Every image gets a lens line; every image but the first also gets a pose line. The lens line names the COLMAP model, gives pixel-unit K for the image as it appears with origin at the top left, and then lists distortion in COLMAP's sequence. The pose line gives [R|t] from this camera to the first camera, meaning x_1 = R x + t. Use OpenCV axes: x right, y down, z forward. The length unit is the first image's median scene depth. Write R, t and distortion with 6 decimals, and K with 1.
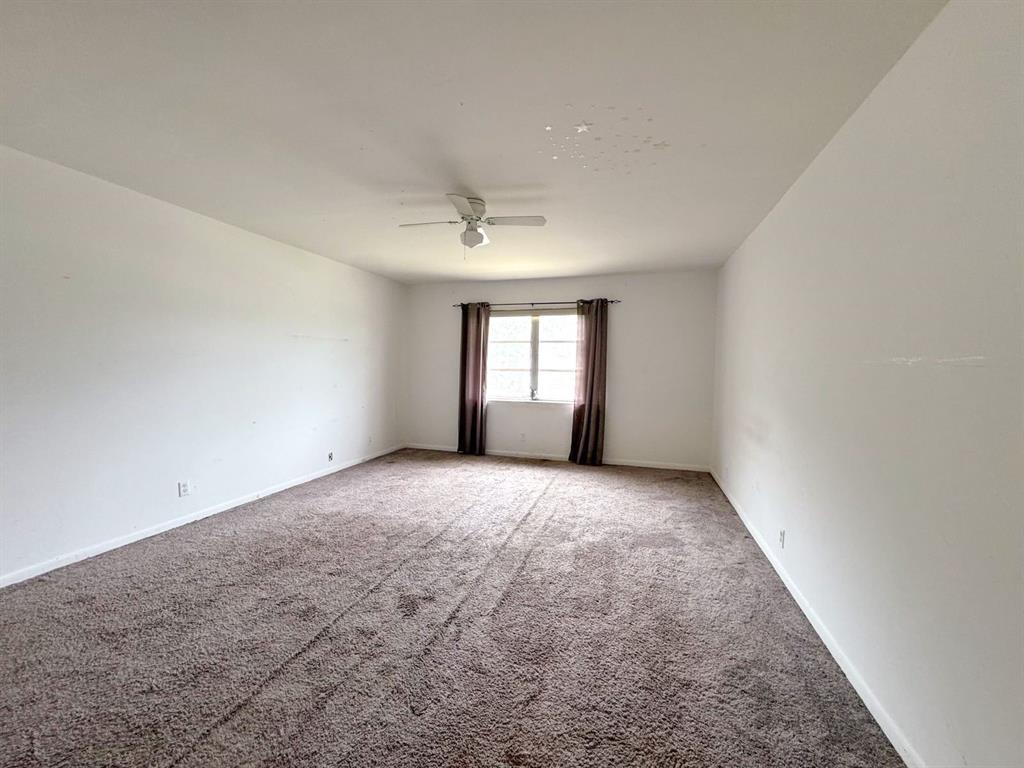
lens RADIAL K [[415.6, 0, 510.4], [0, 415.6, 383.5], [0, 0, 1]] dist [0.001906, 0.000184]
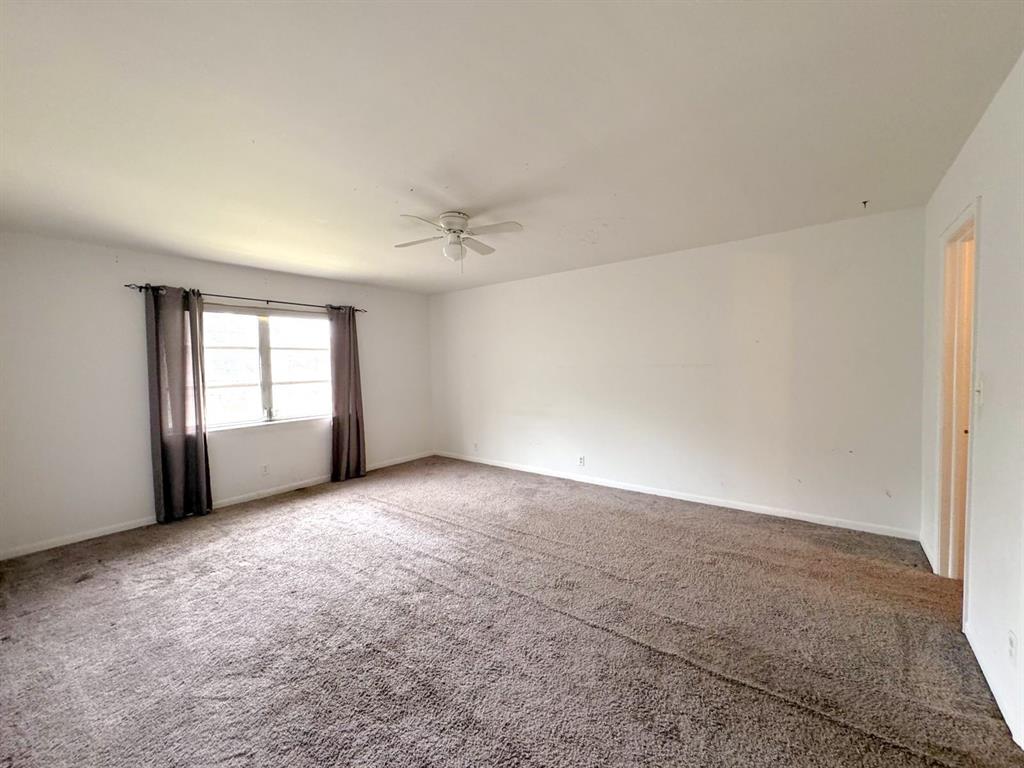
lens RADIAL K [[415.6, 0, 512.5], [0, 415.6, 379.5], [0, 0, 1]] dist [0.001906, 0.000184]
pose [[0.349470, -0.053459, 0.935421, -0.527059], [0.072868, 0.996898, 0.029749, -0.030140], [-0.934110, 0.057766, 0.352281, 0.282254]]
